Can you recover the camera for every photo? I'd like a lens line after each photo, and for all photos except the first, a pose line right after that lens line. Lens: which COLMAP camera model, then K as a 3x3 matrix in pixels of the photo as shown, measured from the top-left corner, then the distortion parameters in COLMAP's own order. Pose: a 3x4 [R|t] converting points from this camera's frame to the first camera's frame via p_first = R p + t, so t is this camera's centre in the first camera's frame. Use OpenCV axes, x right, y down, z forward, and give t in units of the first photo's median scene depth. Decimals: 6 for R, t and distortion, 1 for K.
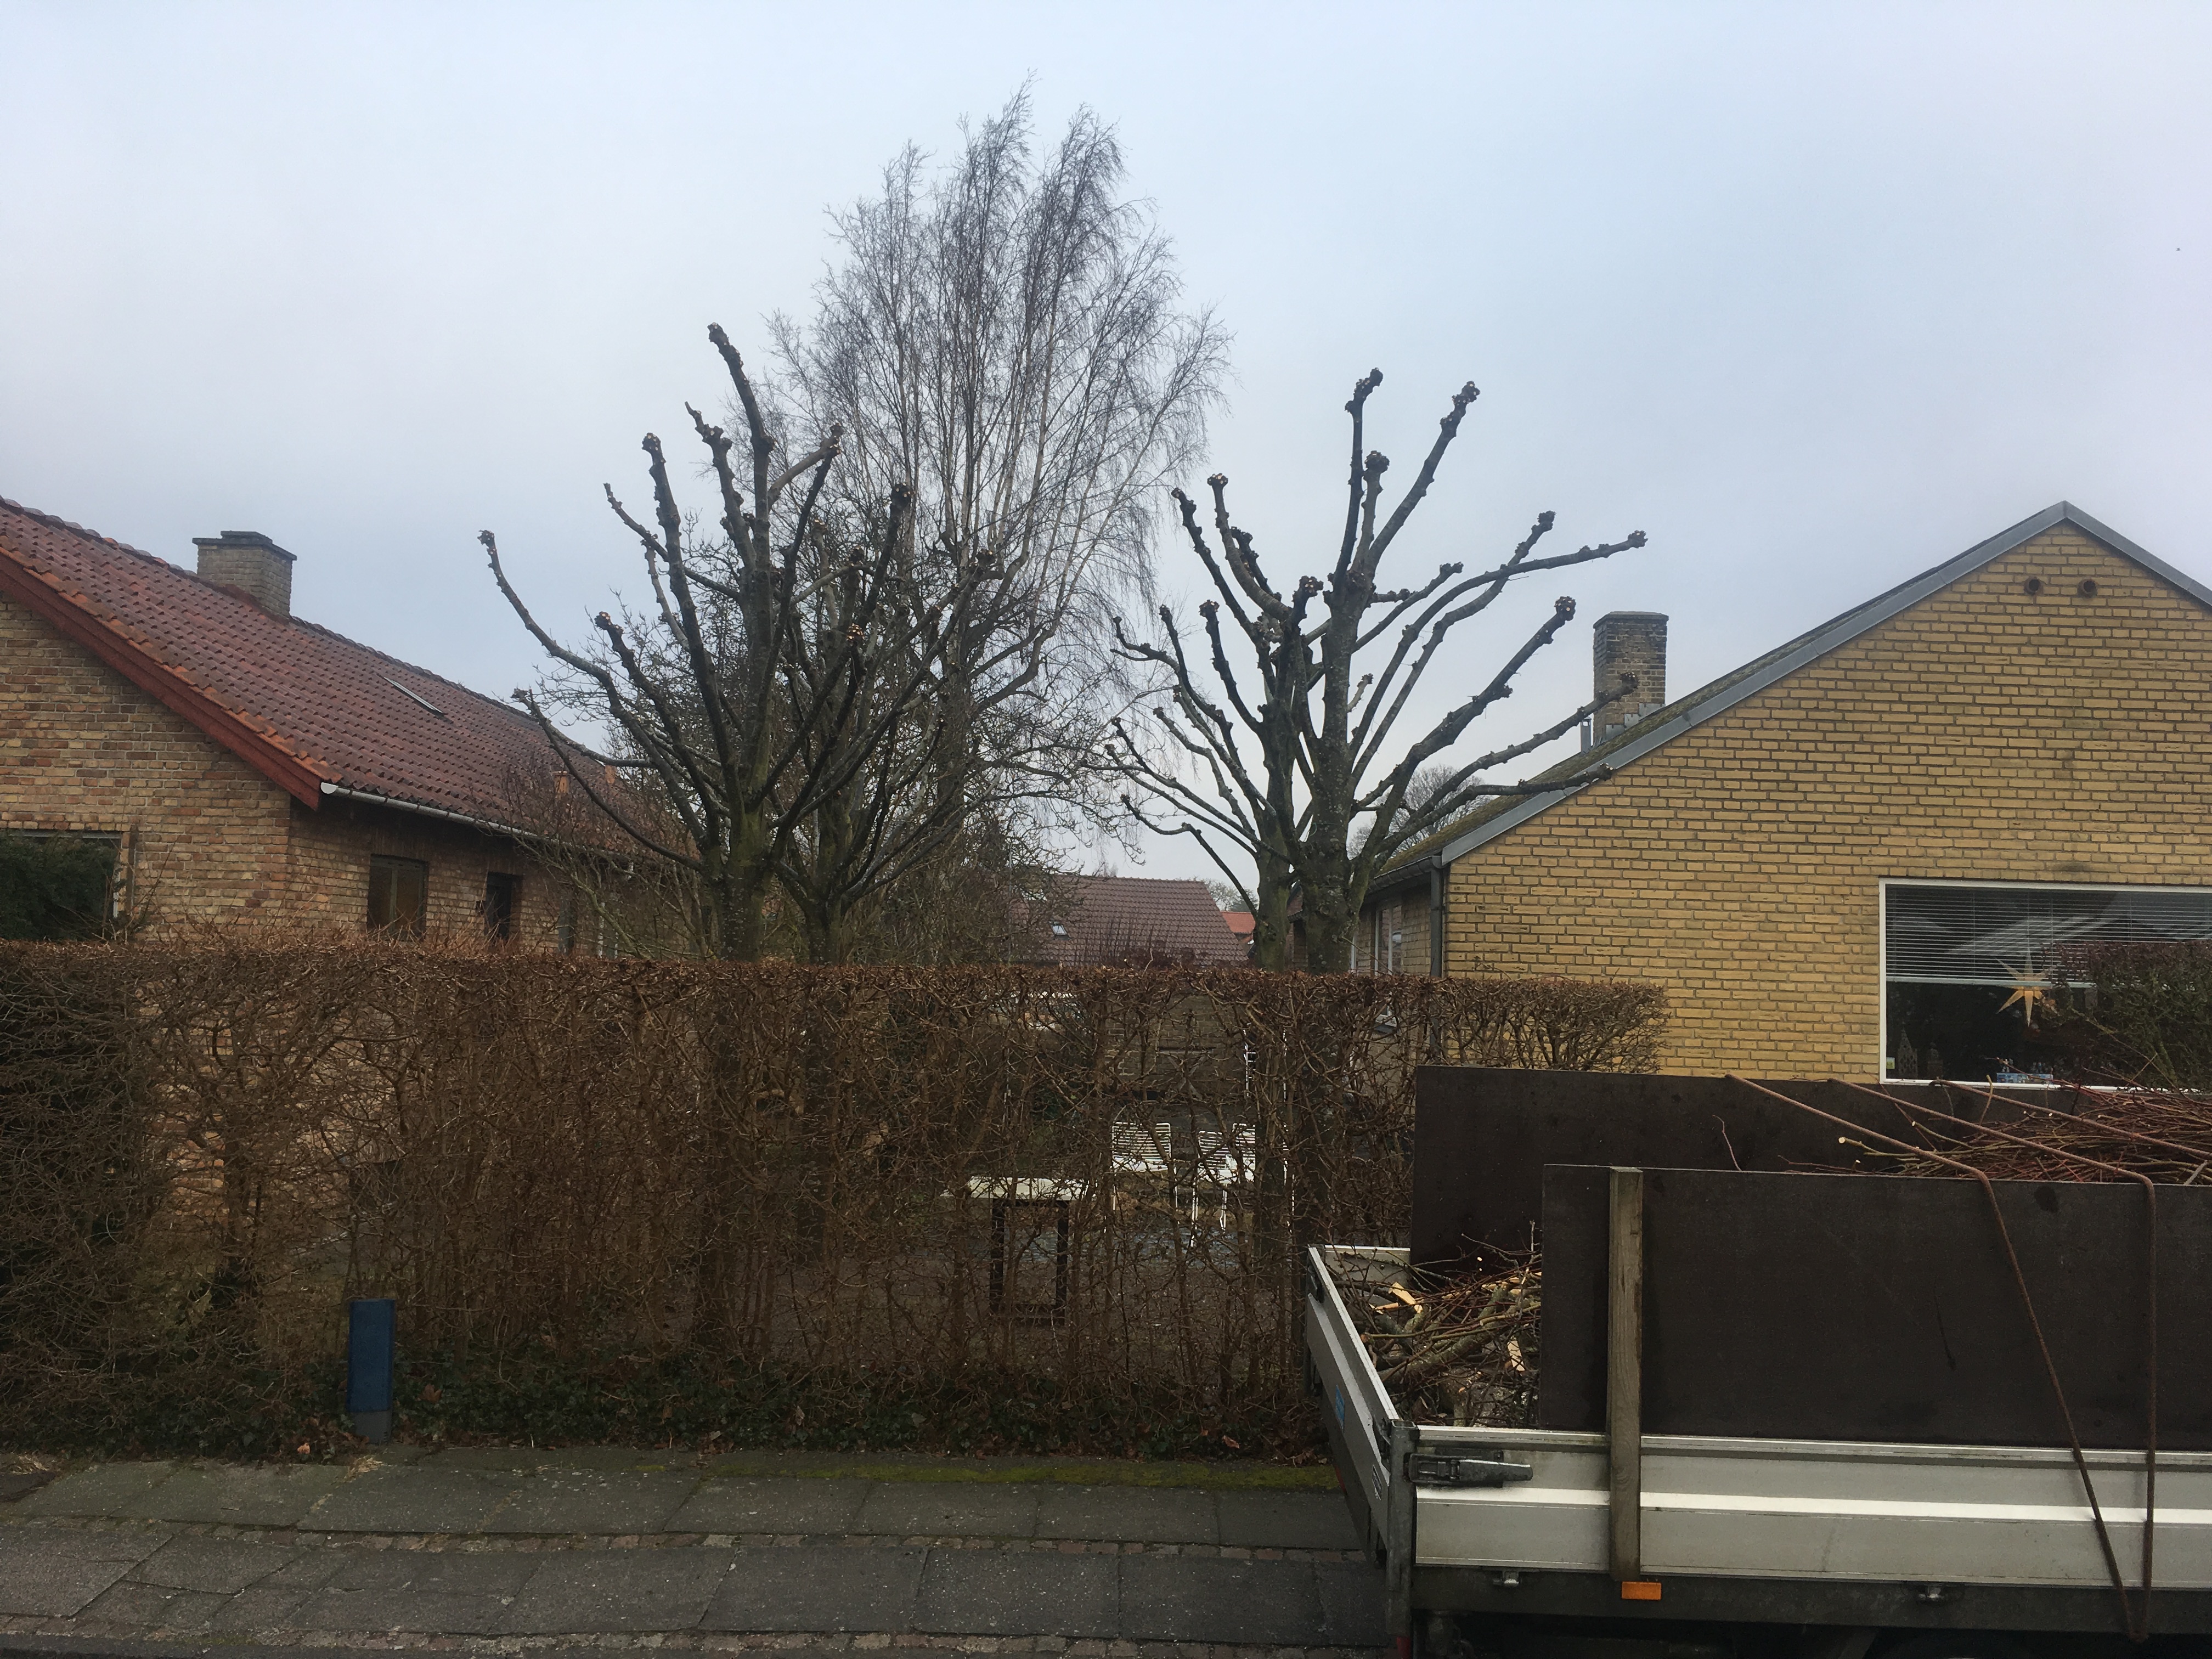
lens RADIAL K [[1882.9, 0, 1104.2], [0, 1882.9, 834.4], [0, 0, 1]] dist [0.081941, -0.129917]
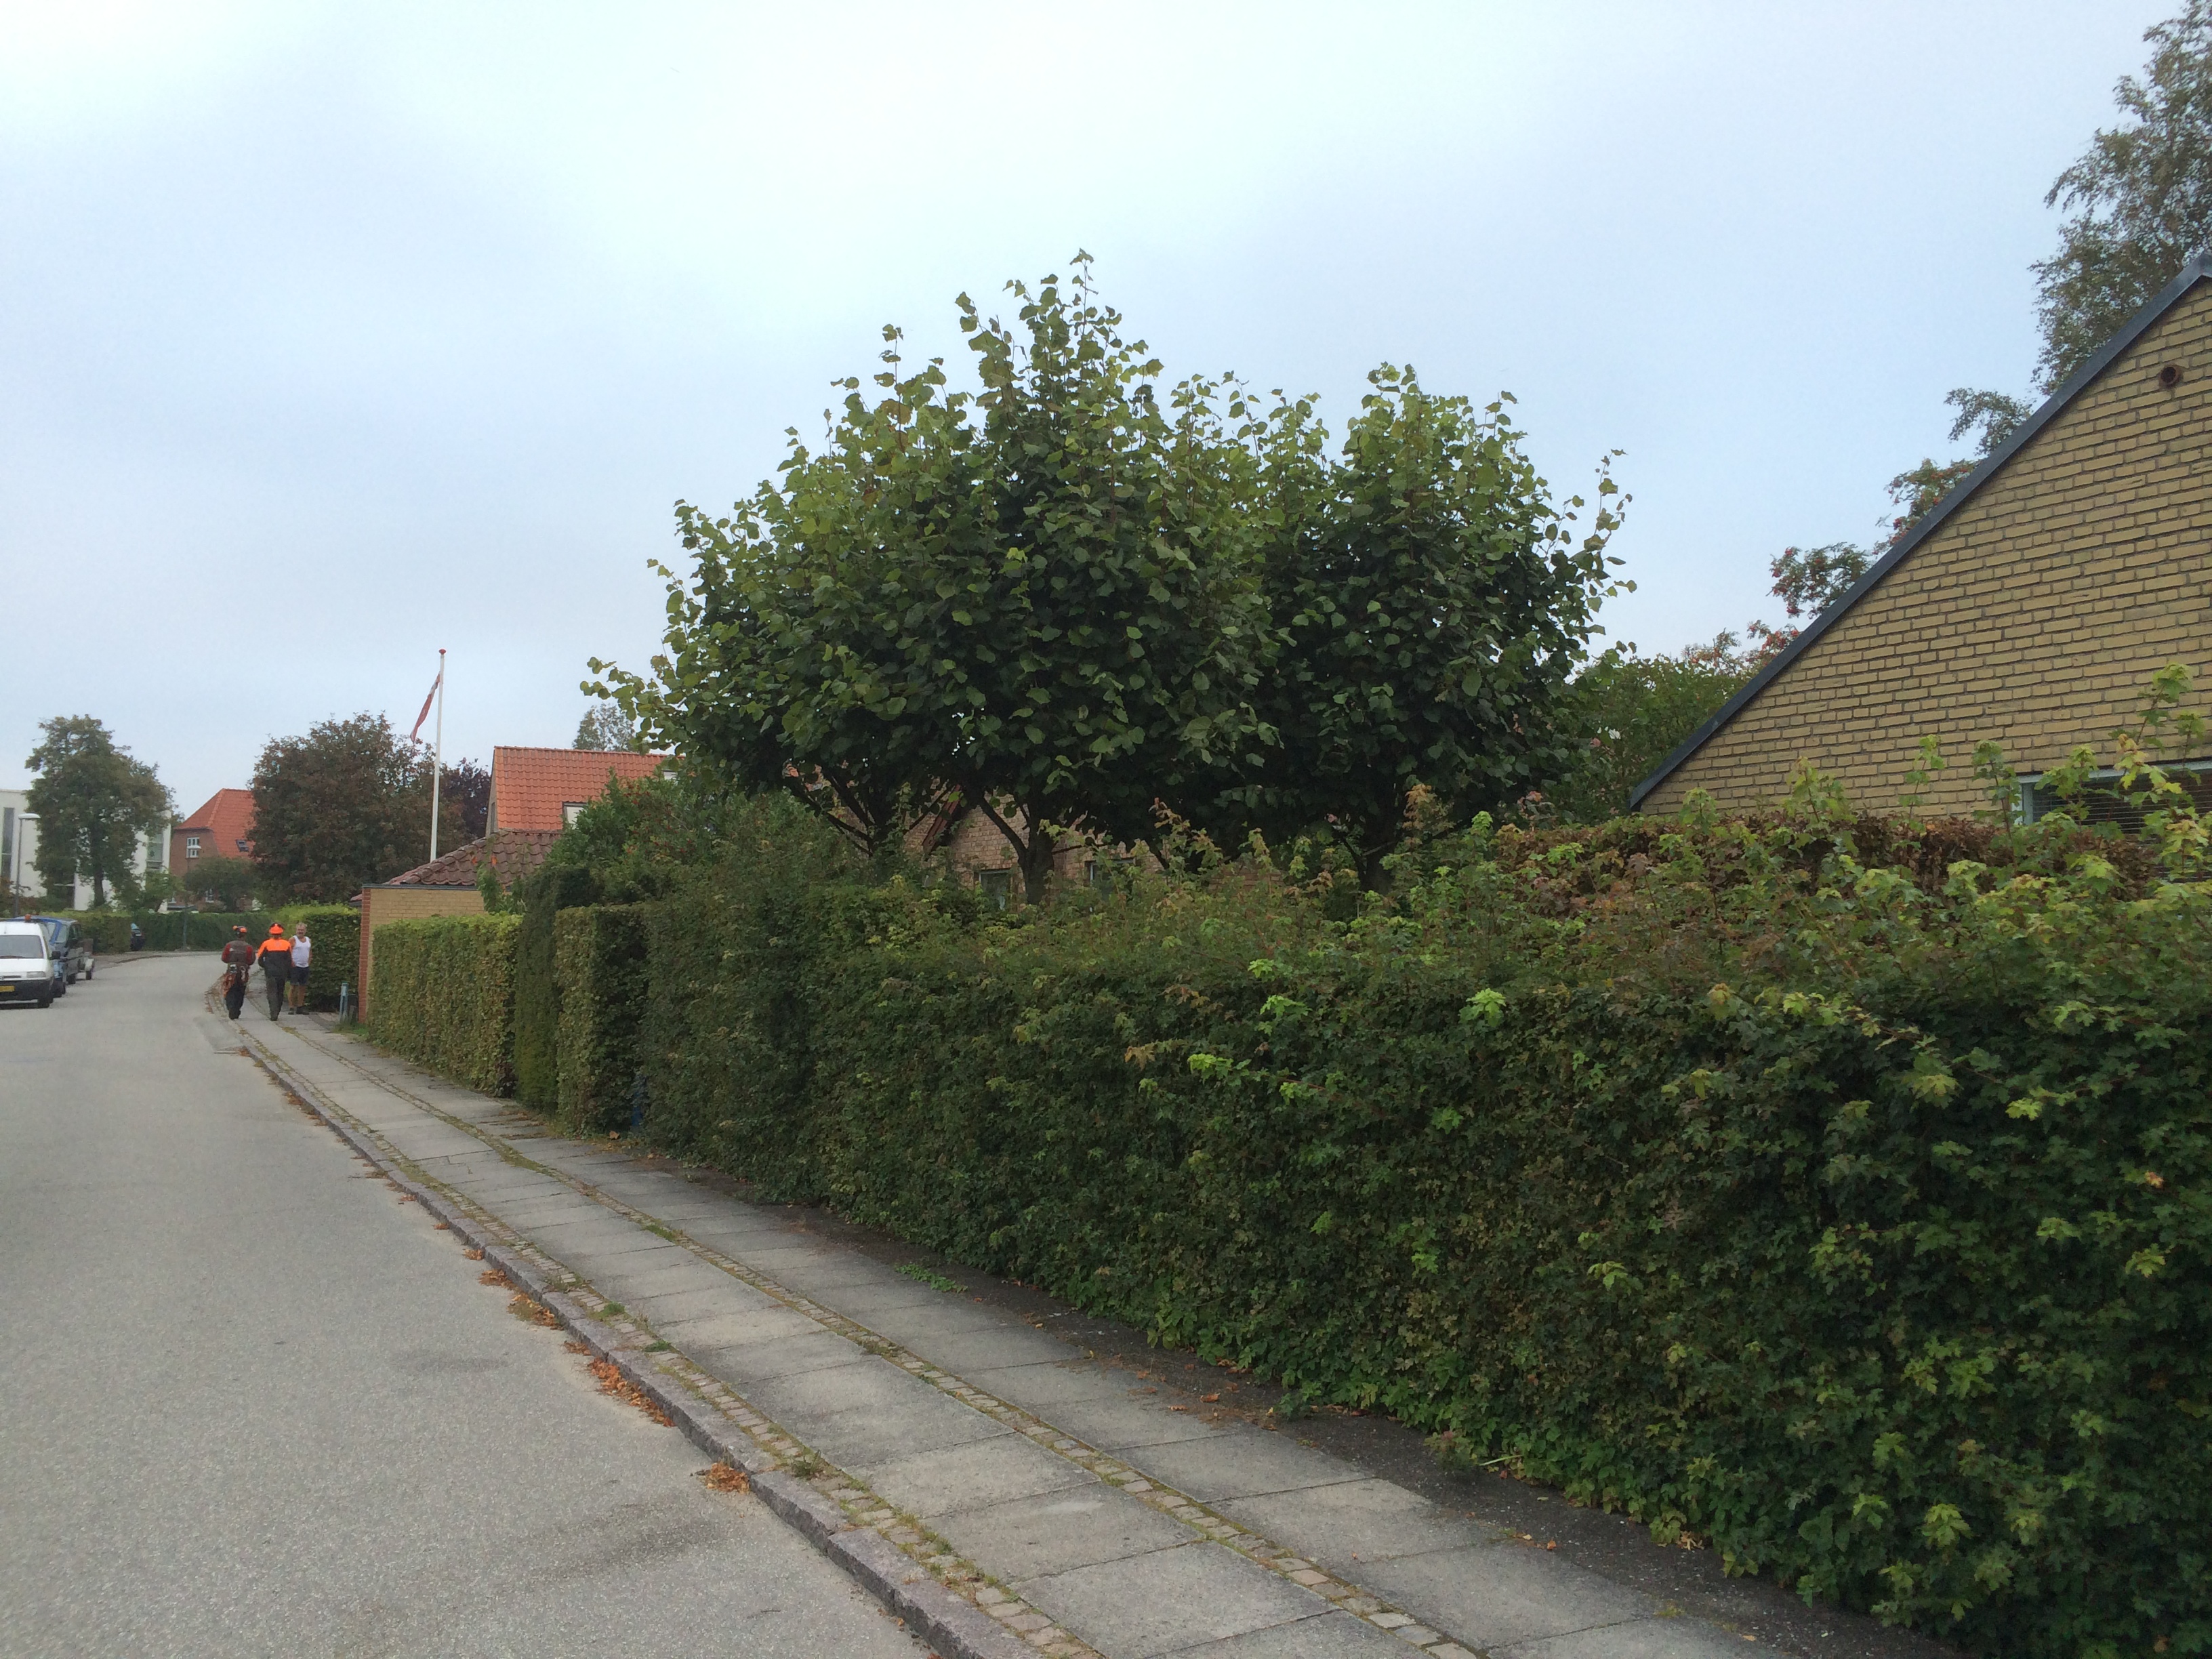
lens RADIAL K [[1879.2, 0, 1113.0], [0, 1879.2, 833.4], [0, 0, 1]] dist [0.089054, -0.125506]
pose [[0.476989, -0.076097, -0.875609, 0.945028], [0.061167, 0.996703, -0.053300, 0.067716], [0.876778, -0.028135, 0.480071, 0.256530]]
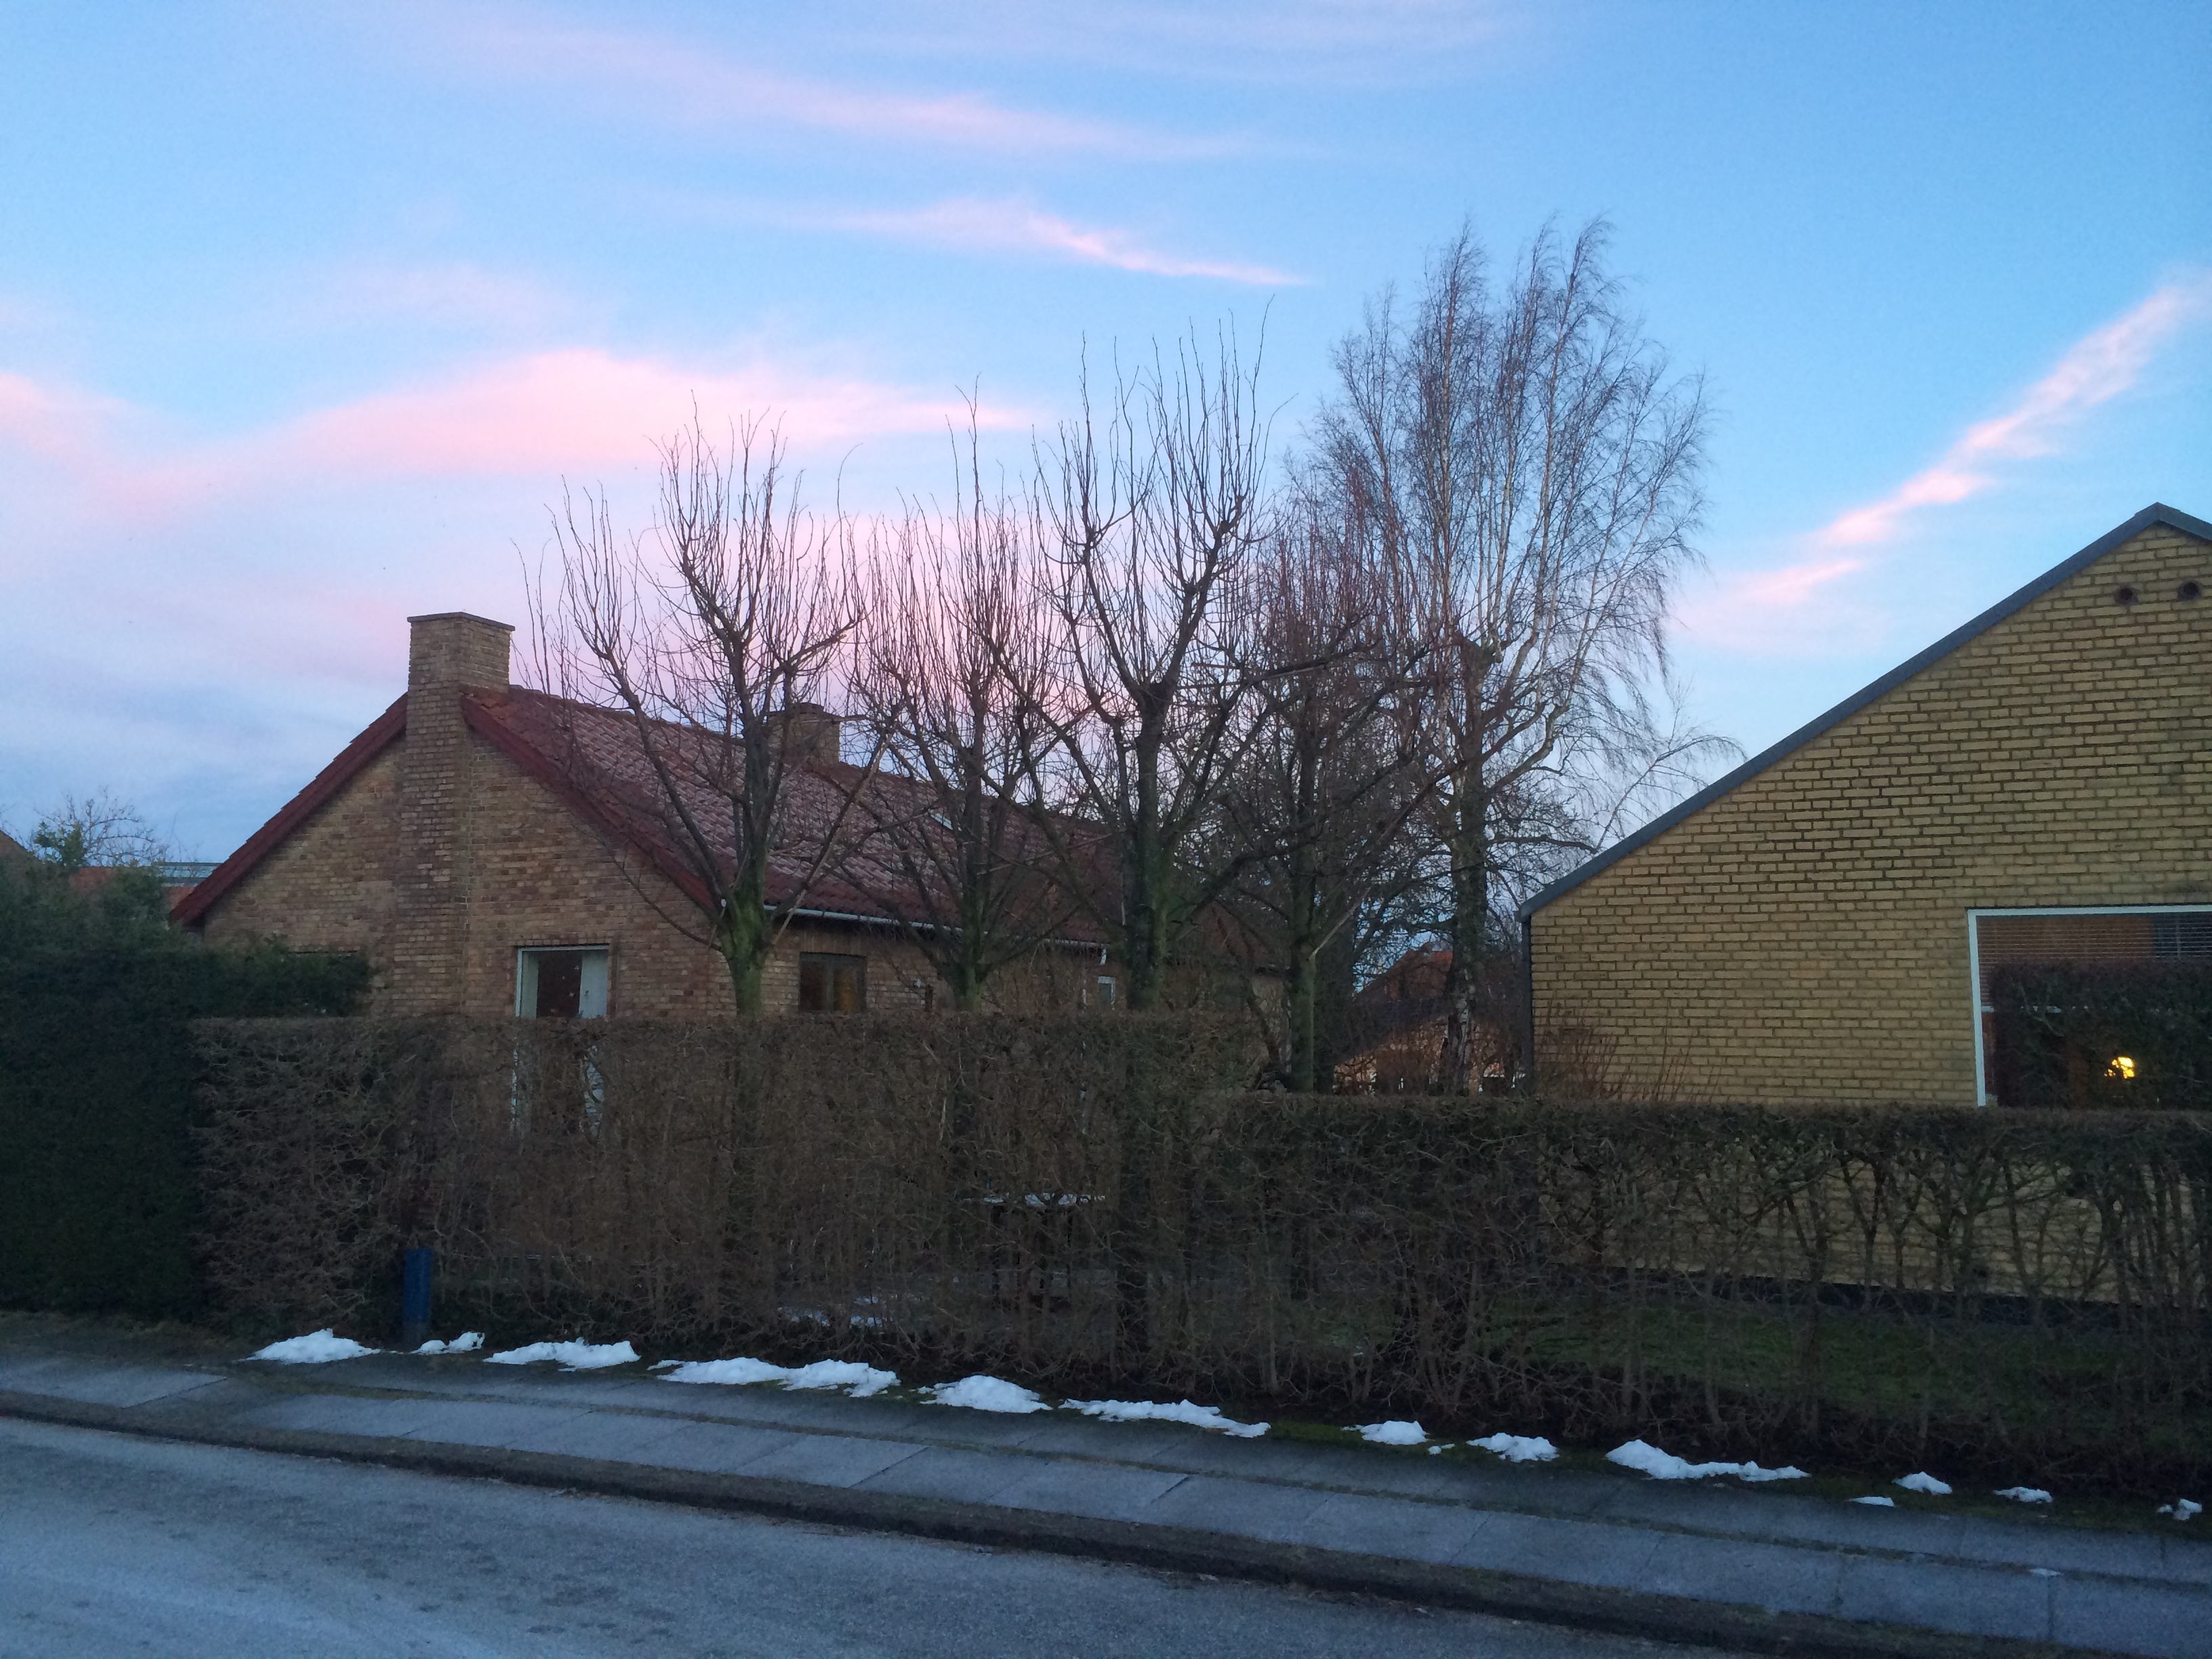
lens RADIAL K [[1879.2, 0, 1110.7], [0, 1879.2, 829.8], [0, 0, 1]] dist [0.089054, -0.125506]
pose [[0.903073, -0.071027, -0.423574, 0.426437], [0.050513, 0.996951, -0.059478, 0.017695], [0.426507, 0.032317, 0.903907, -0.074890]]
